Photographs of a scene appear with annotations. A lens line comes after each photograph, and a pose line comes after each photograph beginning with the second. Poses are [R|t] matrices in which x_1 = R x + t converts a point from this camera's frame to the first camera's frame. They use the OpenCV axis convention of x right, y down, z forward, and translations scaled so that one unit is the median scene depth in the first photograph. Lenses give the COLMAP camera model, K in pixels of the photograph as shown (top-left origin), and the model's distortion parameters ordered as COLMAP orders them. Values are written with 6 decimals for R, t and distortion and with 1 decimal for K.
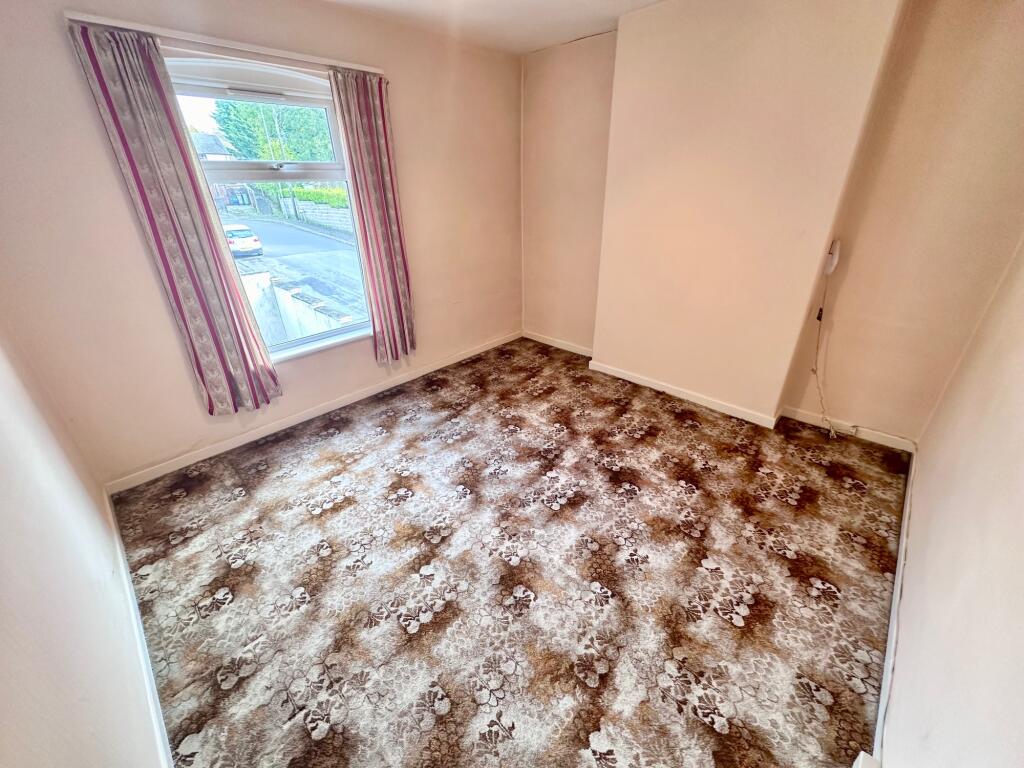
lens RADIAL K [[398.1, 0, 516.0], [0, 398.1, 373.8], [0, 0, 1]] dist [-0.002960, 0.000086]
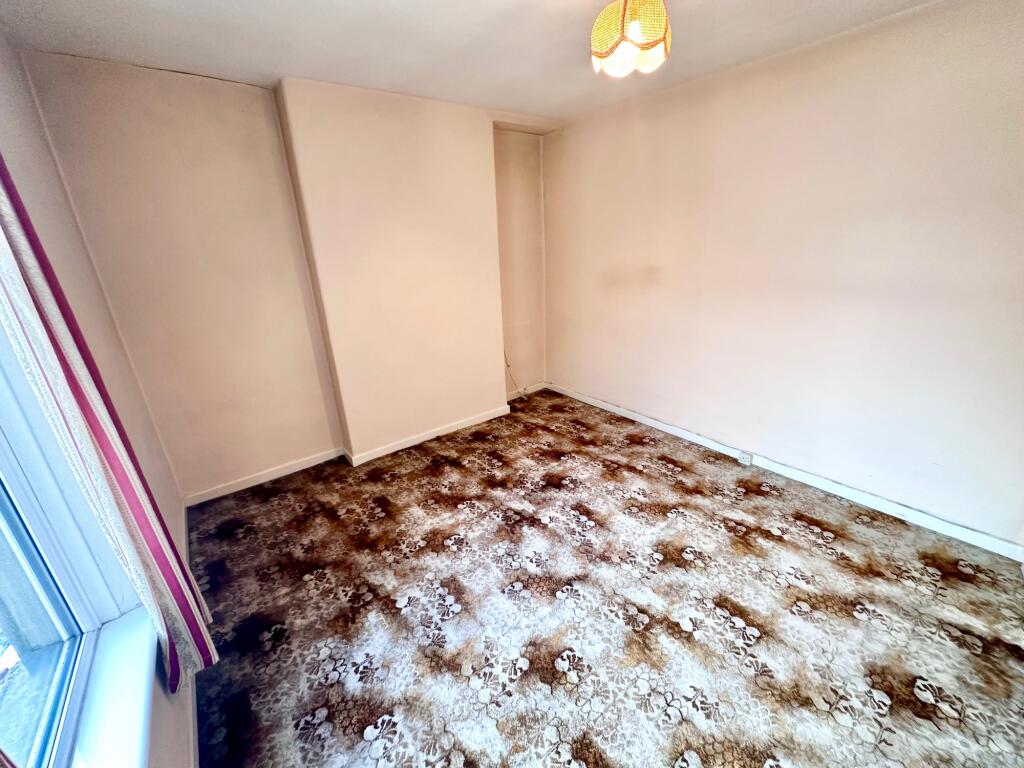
lens RADIAL K [[406.0, 0, 510.3], [0, 406.0, 380.6], [0, 0, 1]] dist [-0.008013, 0.003900]
pose [[0.167493, -0.317091, 0.933488, -0.616839], [0.464026, 0.860780, 0.209134, -0.243136], [-0.869843, 0.398134, 0.291313, 0.525113]]
